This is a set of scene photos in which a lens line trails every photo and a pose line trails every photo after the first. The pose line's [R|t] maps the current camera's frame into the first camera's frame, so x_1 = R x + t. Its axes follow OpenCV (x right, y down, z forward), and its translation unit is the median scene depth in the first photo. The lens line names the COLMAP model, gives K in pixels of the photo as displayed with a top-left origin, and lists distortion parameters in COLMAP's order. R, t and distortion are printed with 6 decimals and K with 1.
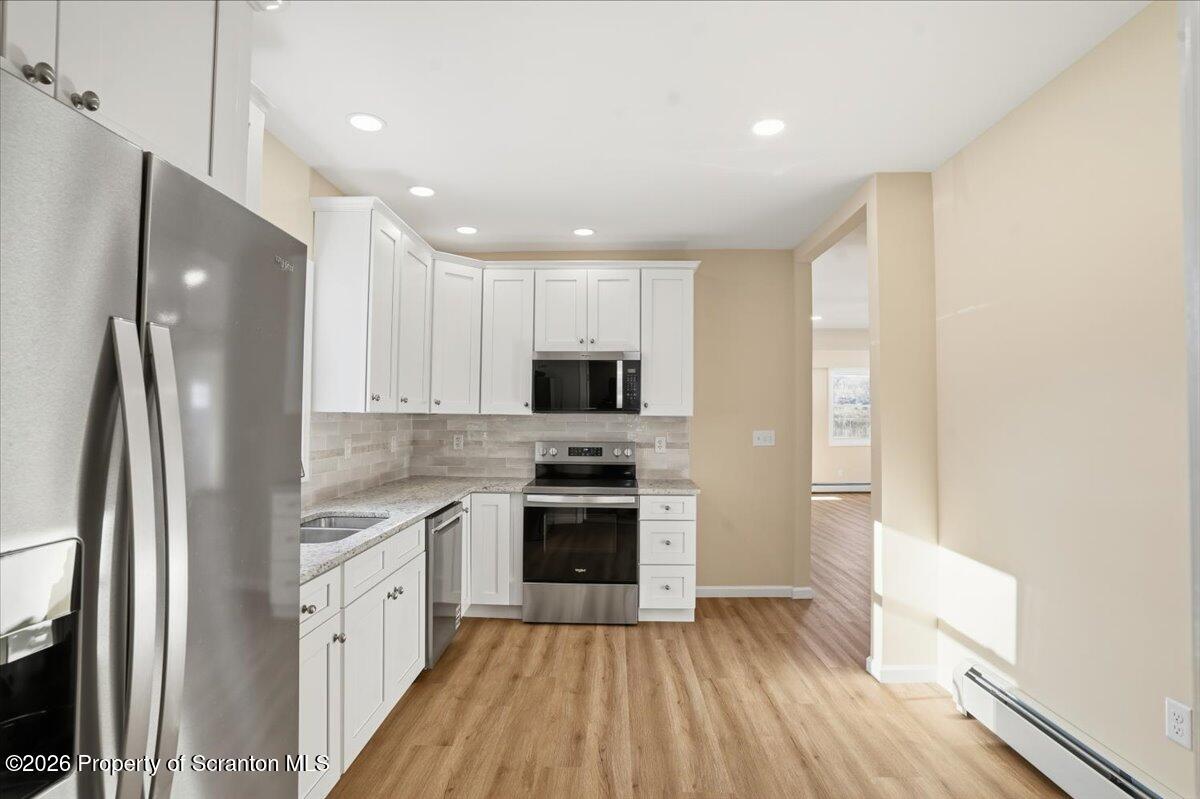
lens RADIAL K [[573.2, 0, 600.0], [0, 573.2, 399.5], [0, 0, 1]] dist [0.000156, -0.000032]
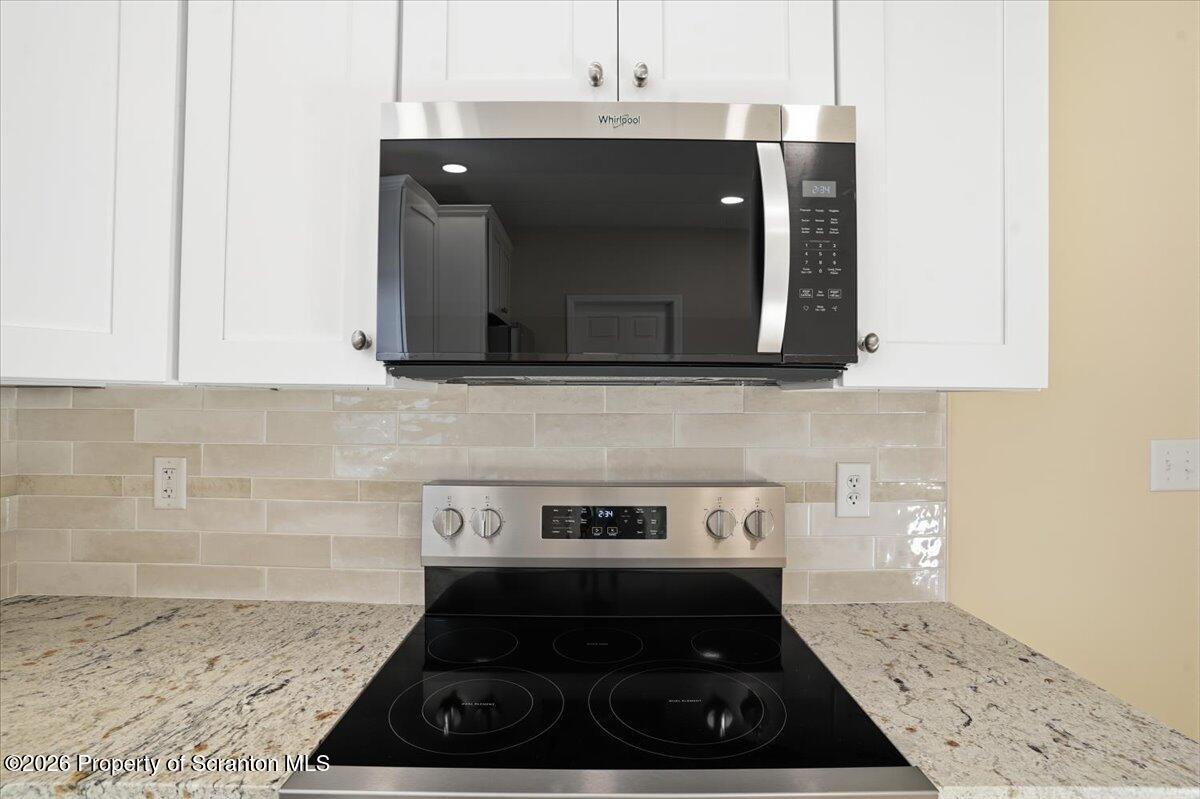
lens RADIAL K [[573.2, 0, 600.0], [0, 573.2, 399.5], [0, 0, 1]] dist [0.000156, -0.000032]
pose [[0.999201, -0.002855, 0.039862, -0.037755], [0.001912, 0.999718, 0.023678, 0.025081], [-0.039918, -0.023583, 0.998925, 0.712391]]
